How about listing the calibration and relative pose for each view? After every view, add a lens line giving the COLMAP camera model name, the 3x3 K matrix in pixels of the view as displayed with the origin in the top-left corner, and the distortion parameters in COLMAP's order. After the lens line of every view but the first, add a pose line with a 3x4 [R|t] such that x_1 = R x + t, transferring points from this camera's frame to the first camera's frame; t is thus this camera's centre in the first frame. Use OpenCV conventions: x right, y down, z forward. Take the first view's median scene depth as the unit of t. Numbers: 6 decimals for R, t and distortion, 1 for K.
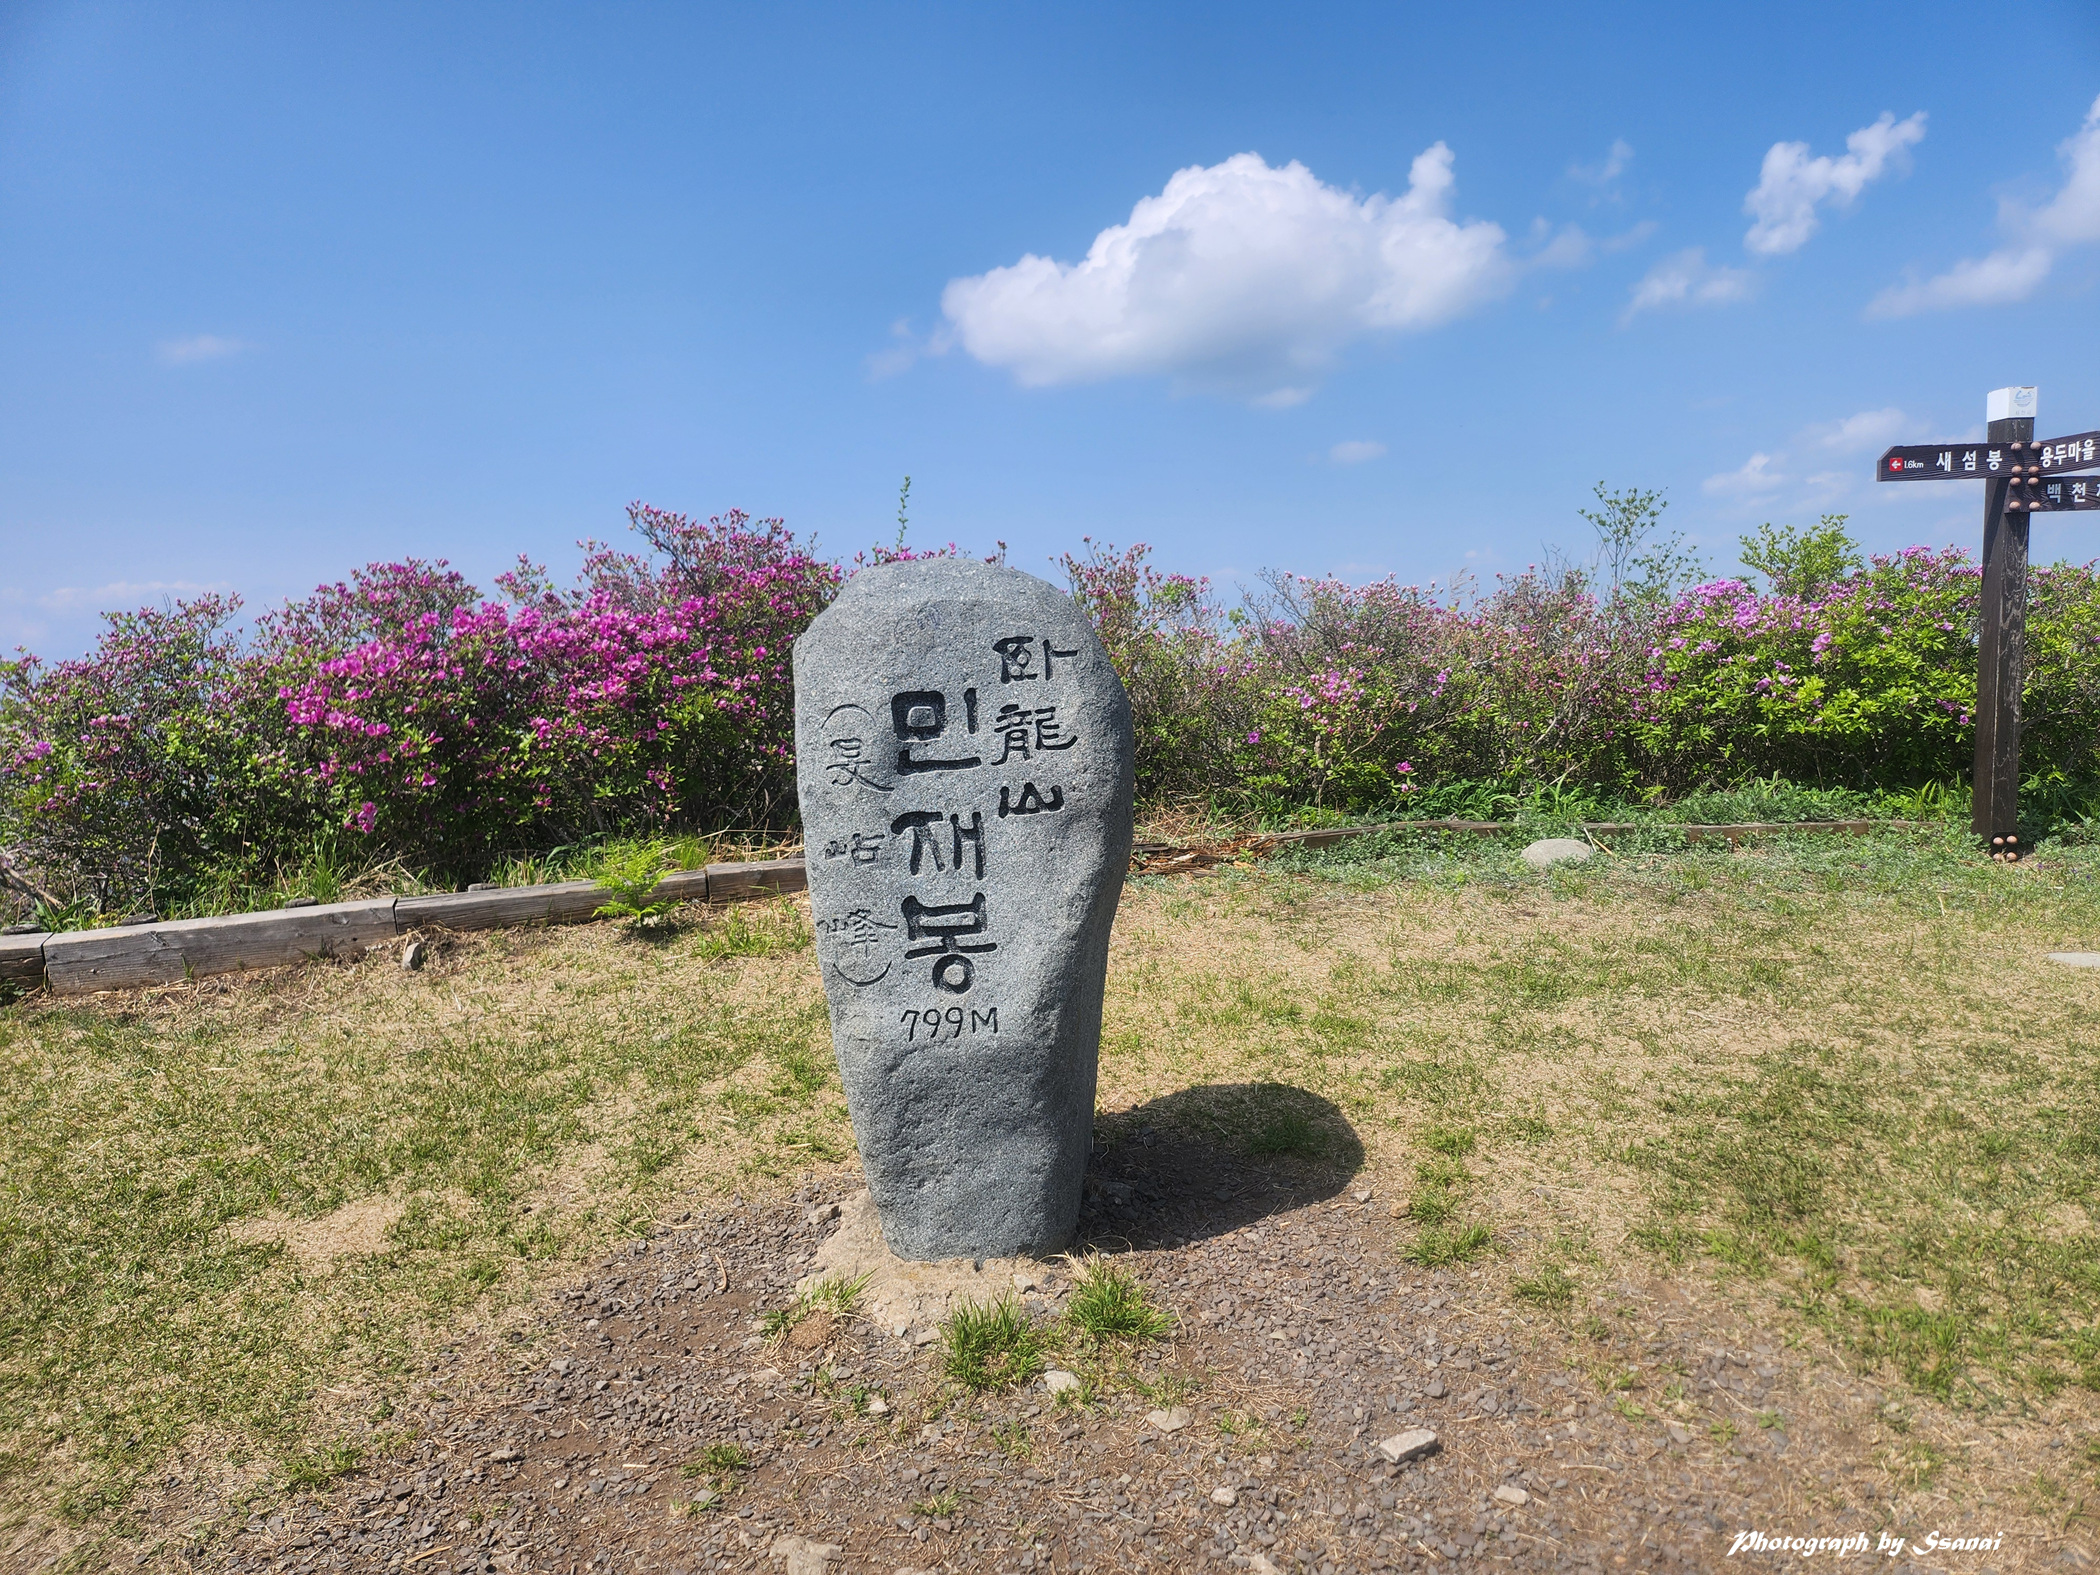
lens RADIAL K [[1481.2, 0, 1052.1], [0, 1481.2, 775.8], [0, 0, 1]] dist [0.043970, -0.012645]
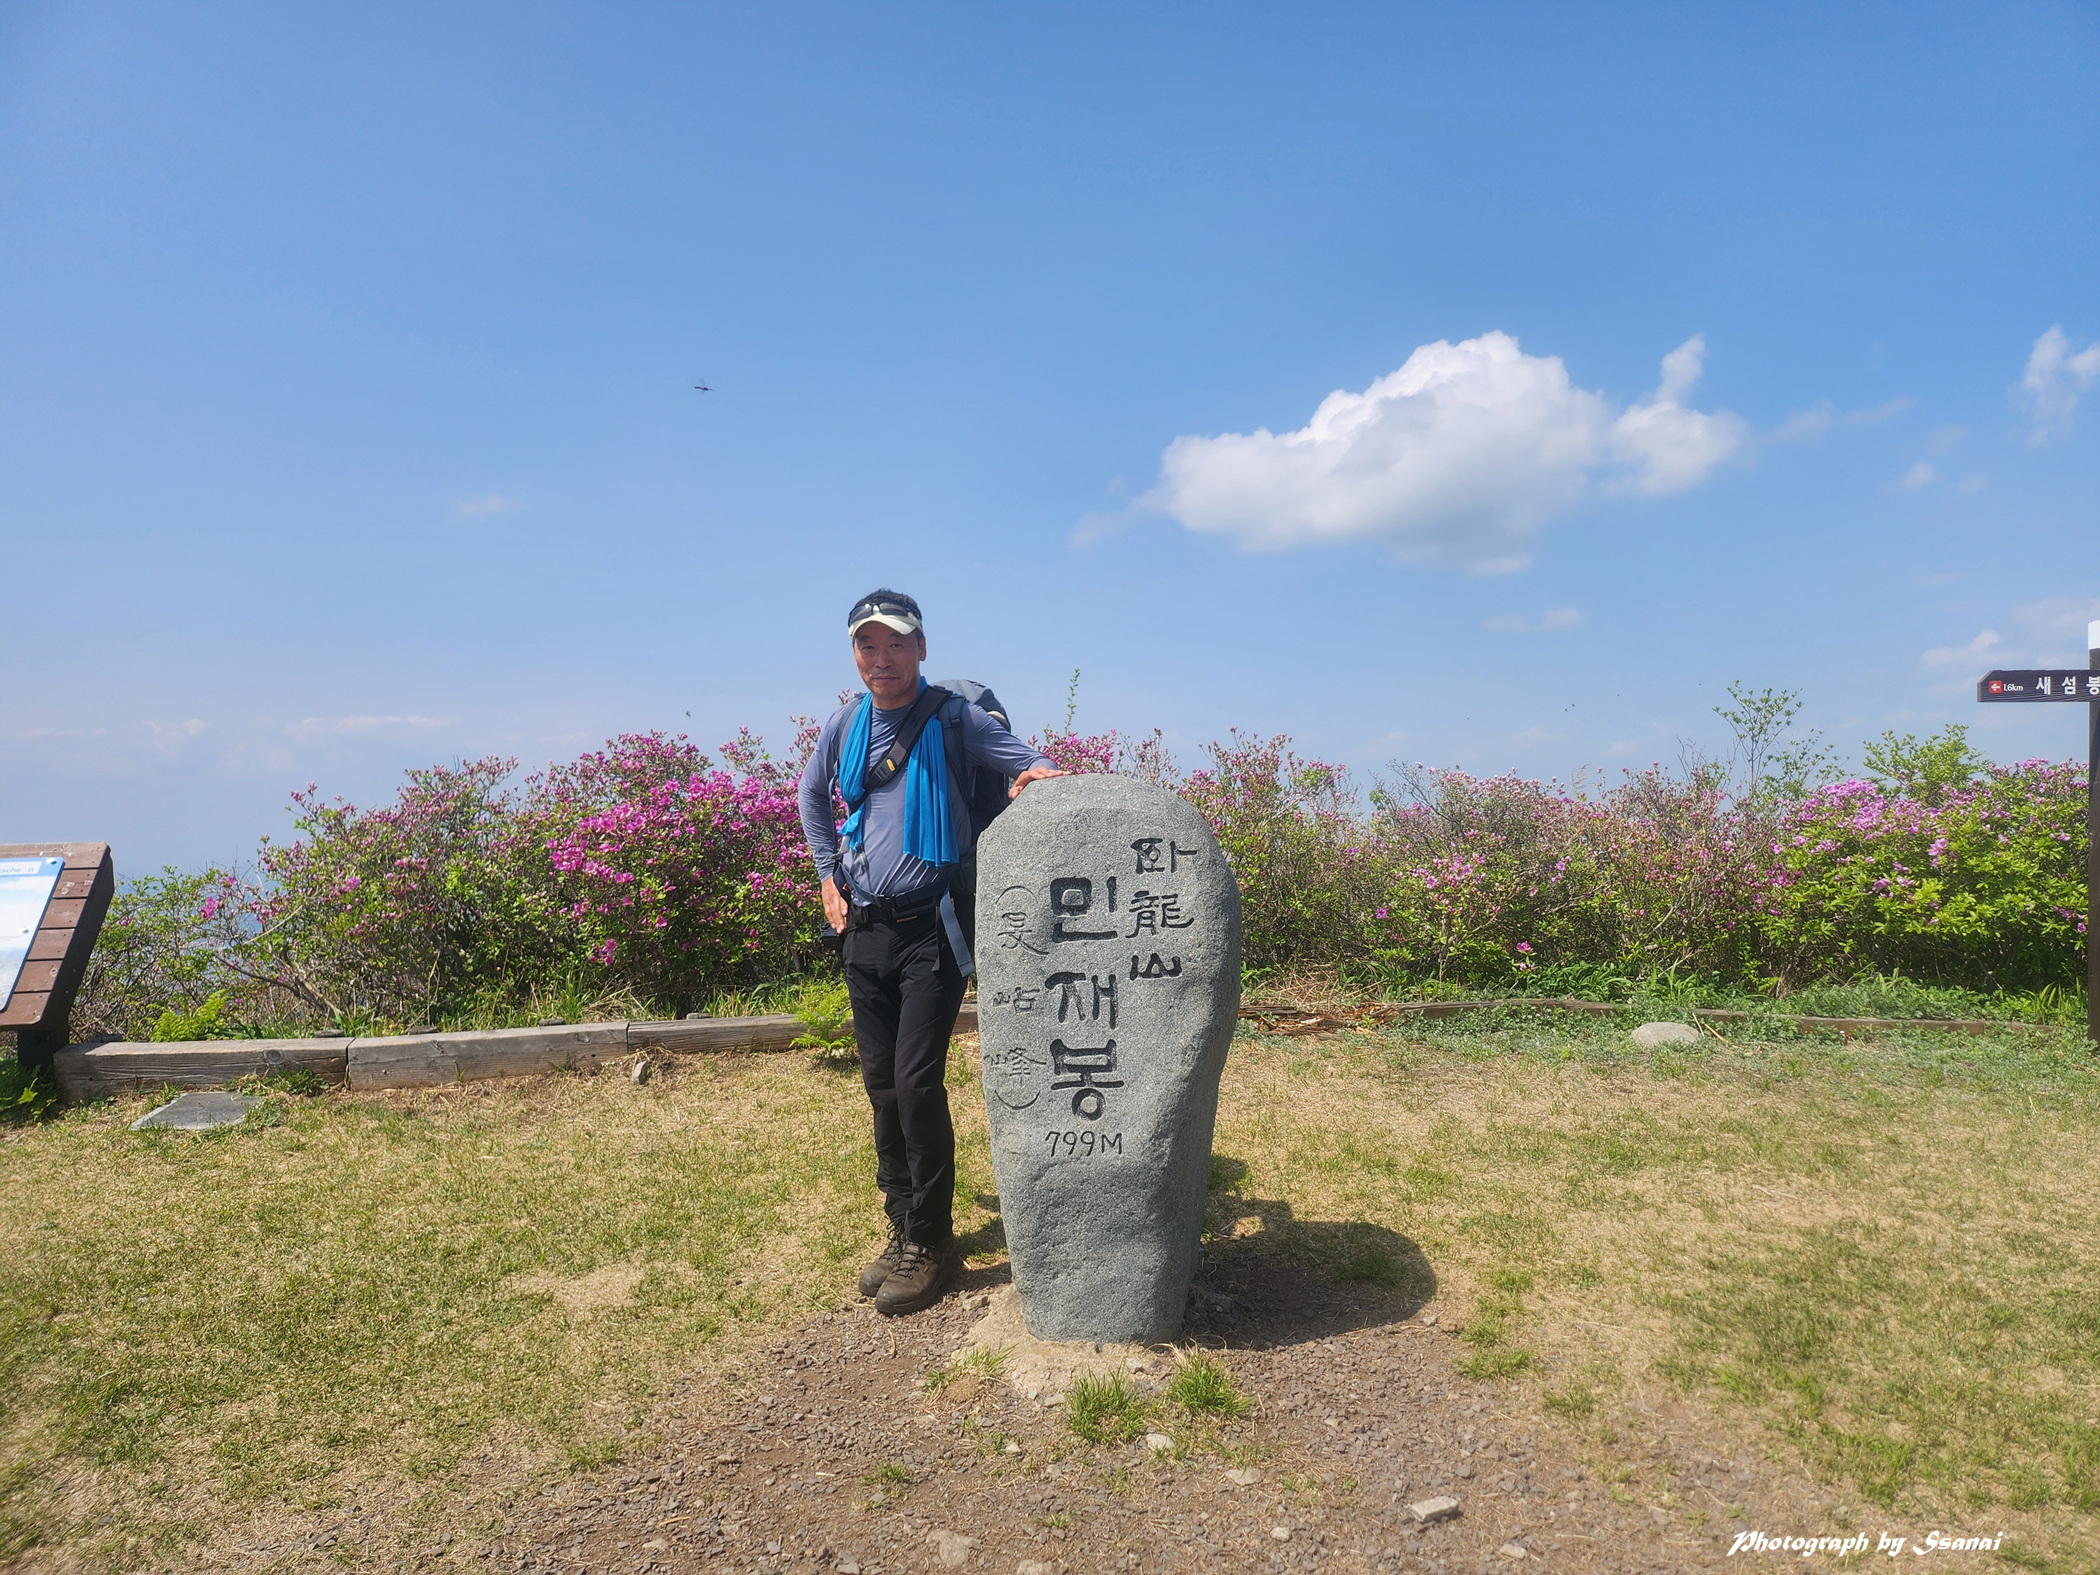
lens RADIAL K [[1481.7, 0, 1090.2], [0, 1481.7, 766.1], [0, 0, 1]] dist [0.052775, -0.027358]
pose [[0.995510, 0.035663, -0.087678, 0.034263], [-0.045045, 0.993188, -0.107468, -0.015175], [0.083248, 0.110935, 0.990335, -0.273072]]
